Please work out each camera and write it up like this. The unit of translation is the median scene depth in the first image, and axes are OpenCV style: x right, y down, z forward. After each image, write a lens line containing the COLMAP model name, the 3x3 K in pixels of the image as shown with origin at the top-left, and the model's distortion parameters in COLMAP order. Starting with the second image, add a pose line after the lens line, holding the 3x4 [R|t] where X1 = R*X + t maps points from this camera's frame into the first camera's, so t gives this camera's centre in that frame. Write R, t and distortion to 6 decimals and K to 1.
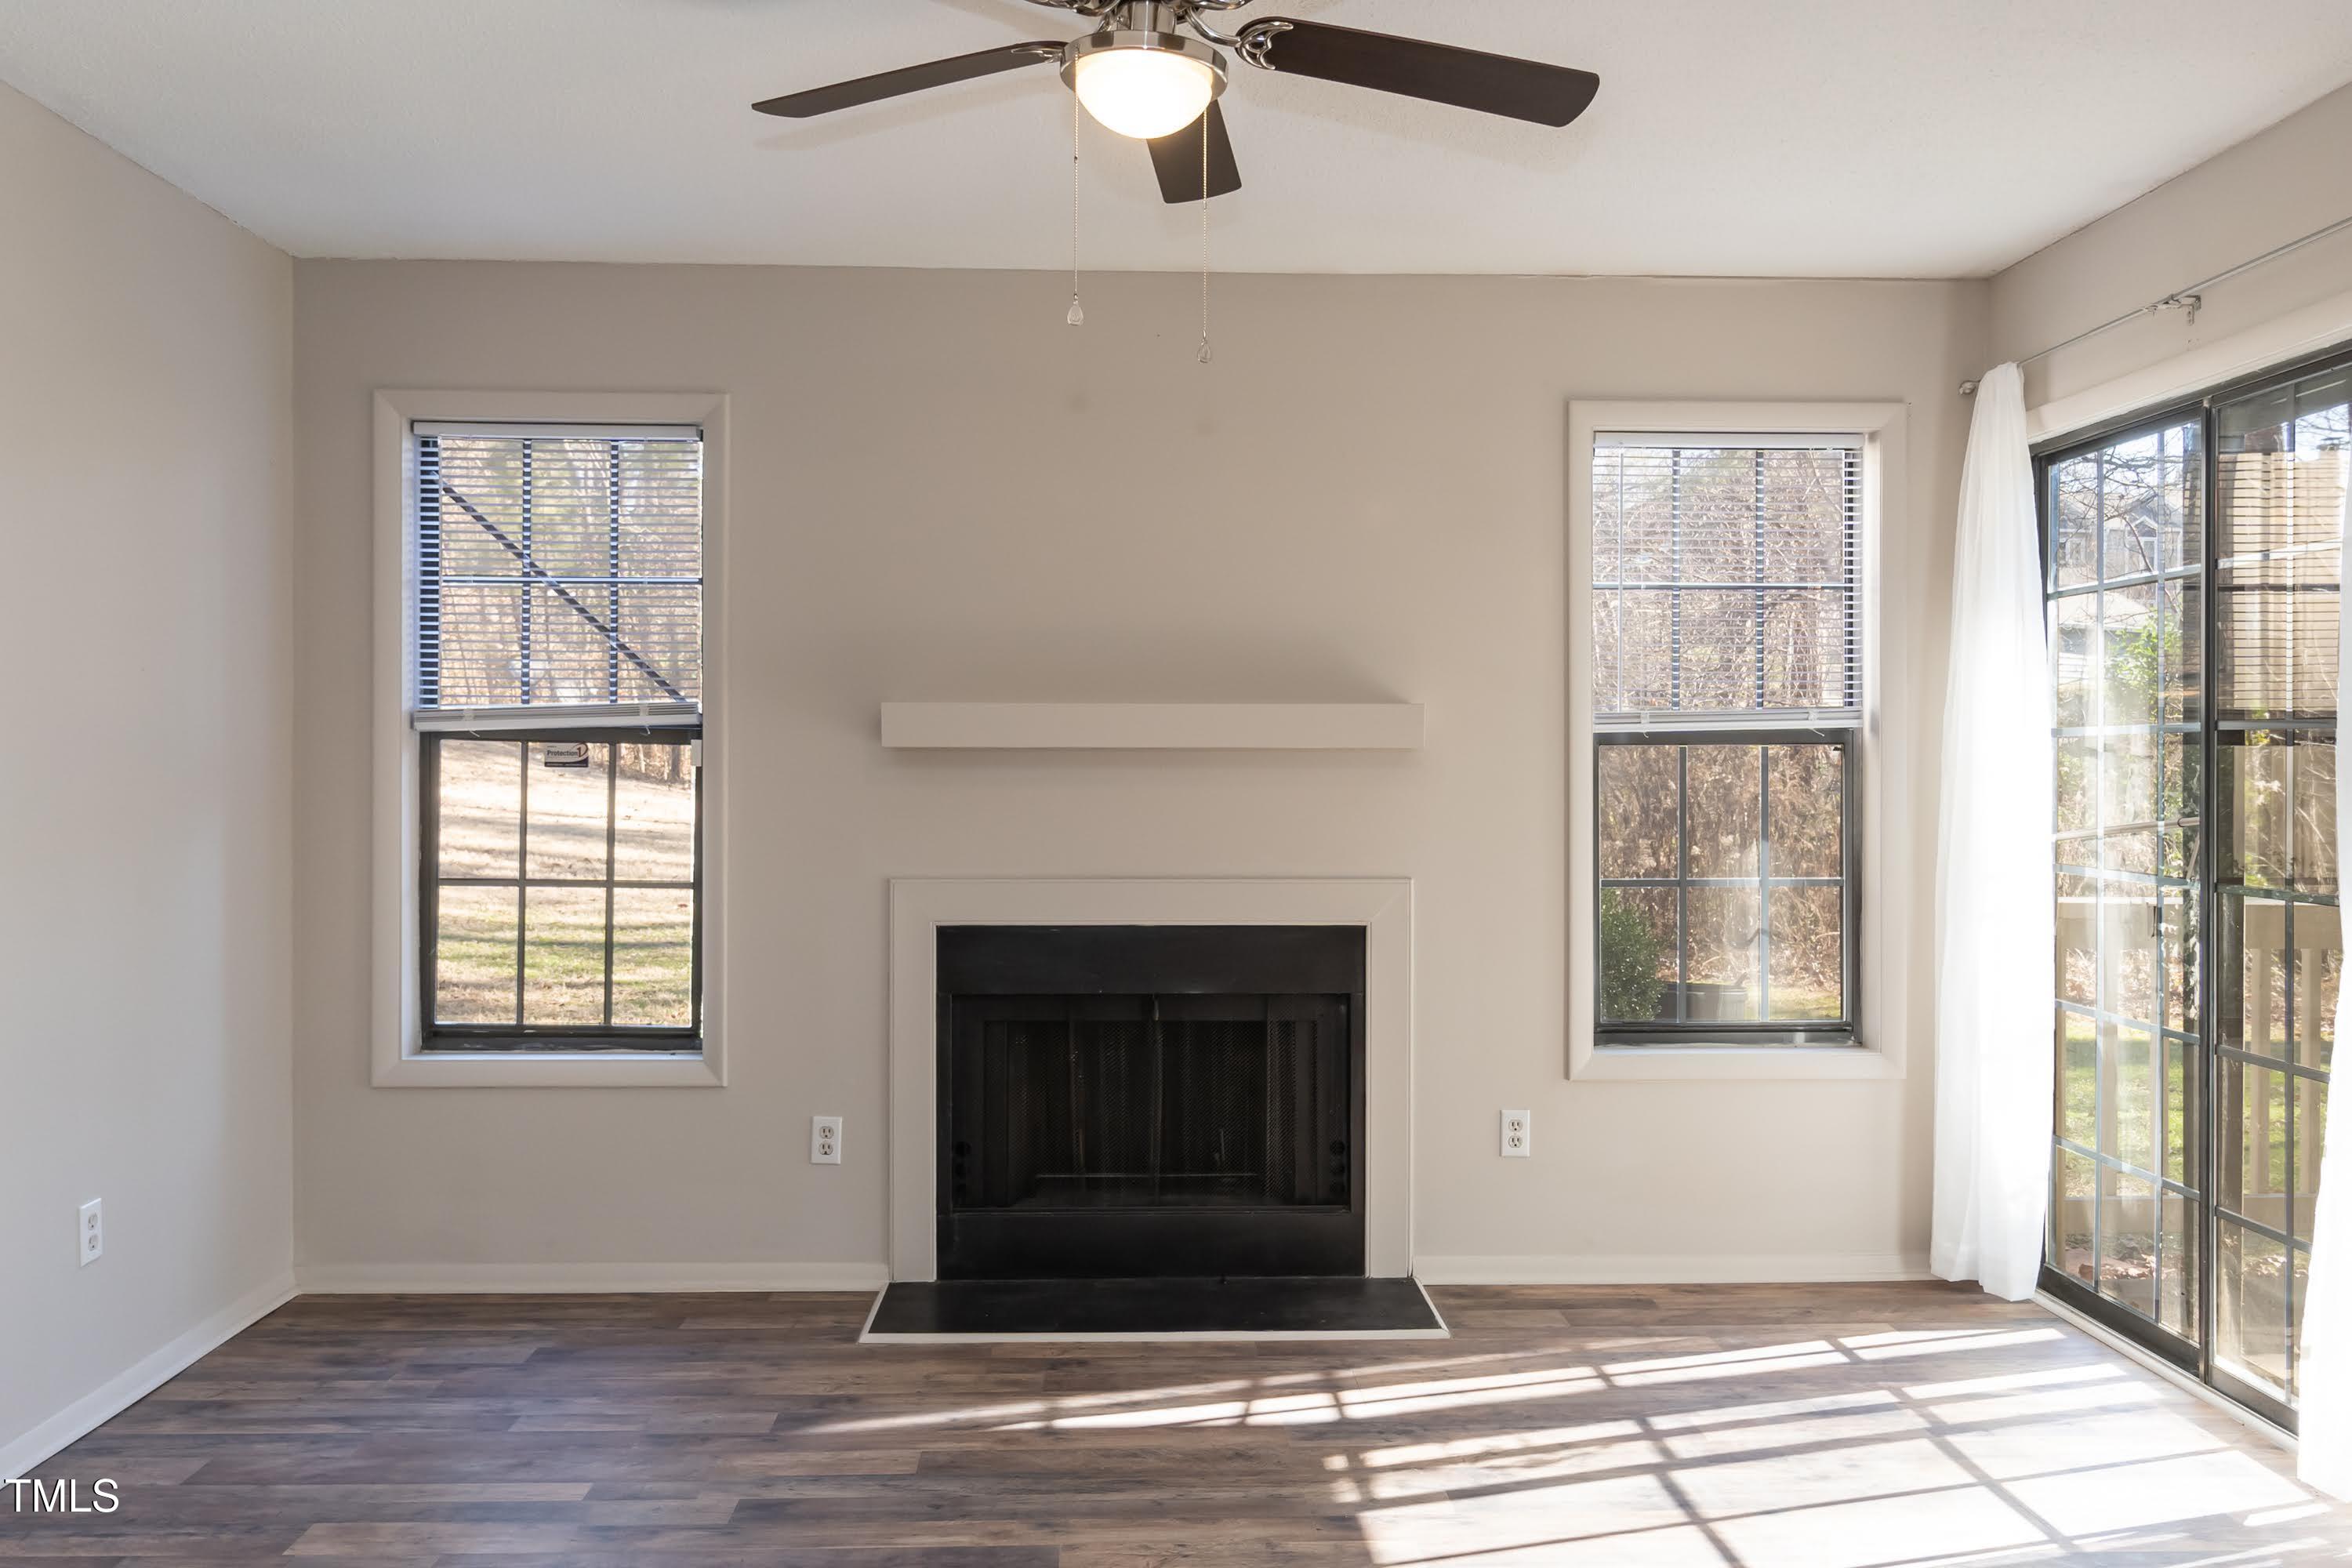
lens RADIAL K [[1845.7, 0, 1173.4], [0, 1845.7, 768.3], [0, 0, 1]] dist [-0.005293, 0.015554]
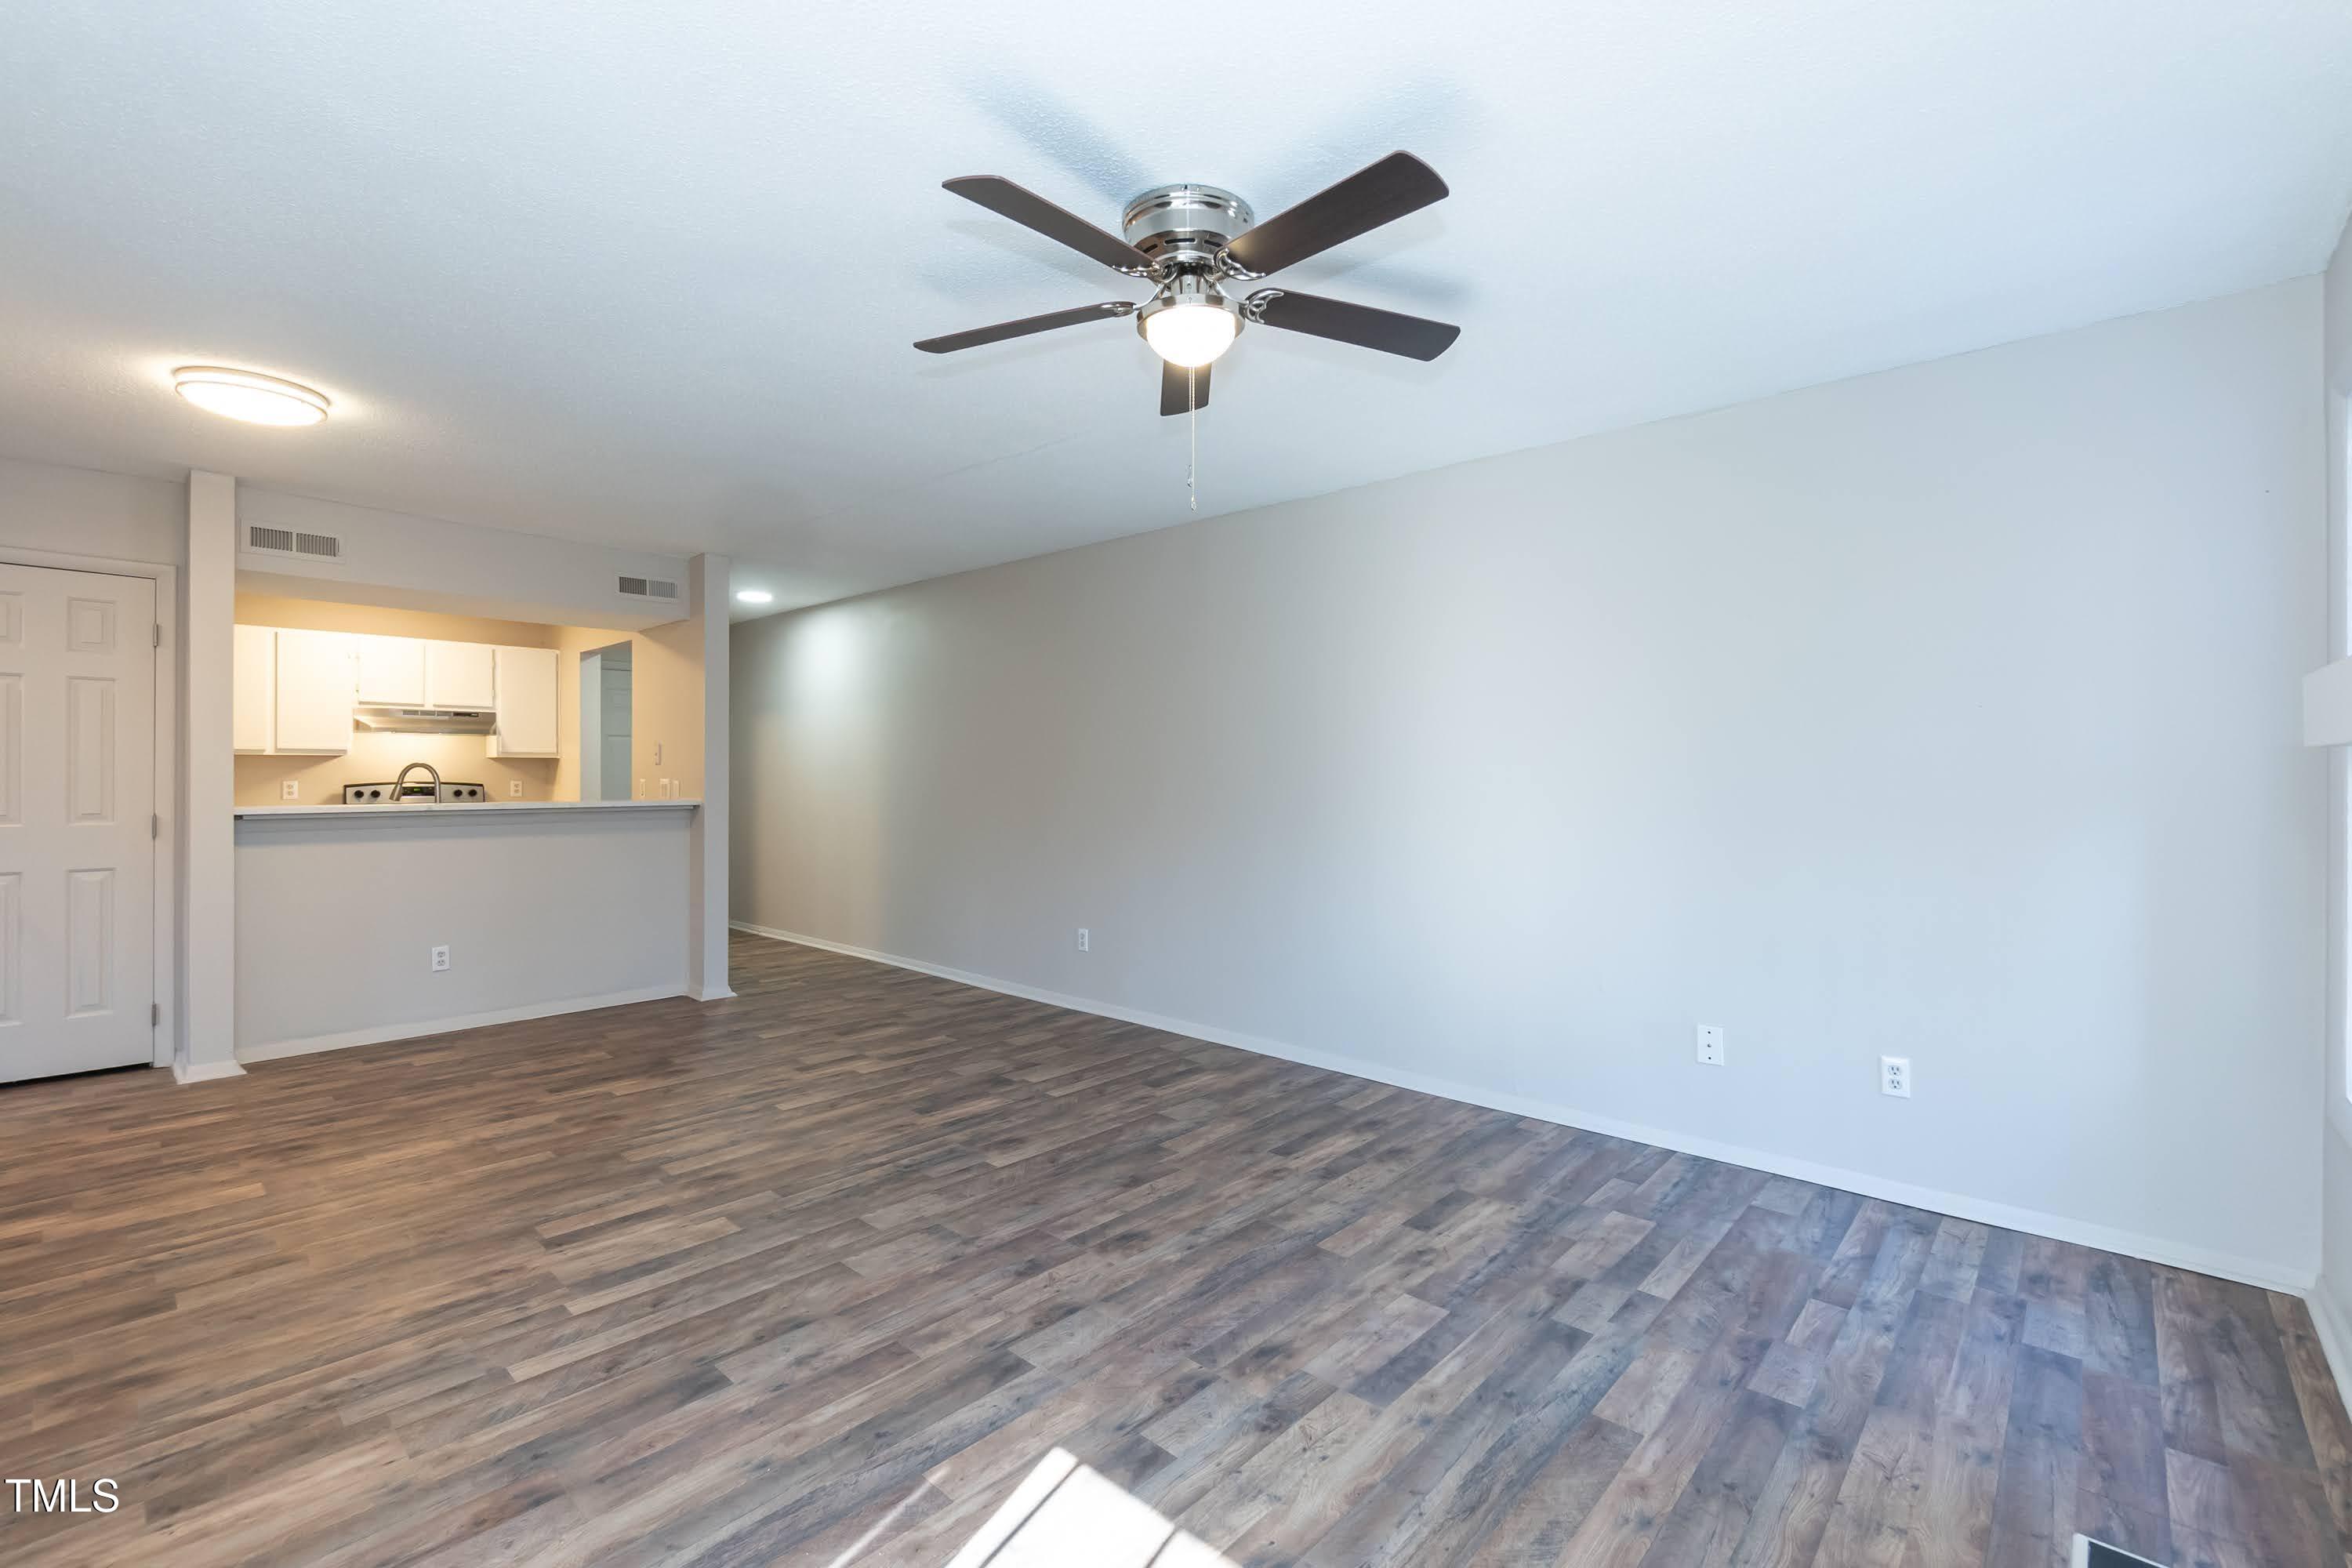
lens RADIAL K [[1022.9, 0, 1189.9], [0, 1022.9, 781.3], [0, 0, 1]] dist [0.002024, -0.000042]
pose [[-0.702075, 0.003182, -0.712096, 0.433839], [-0.003452, 0.999963, 0.007872, -0.001234], [0.712095, 0.007985, -0.702038, 1.170062]]
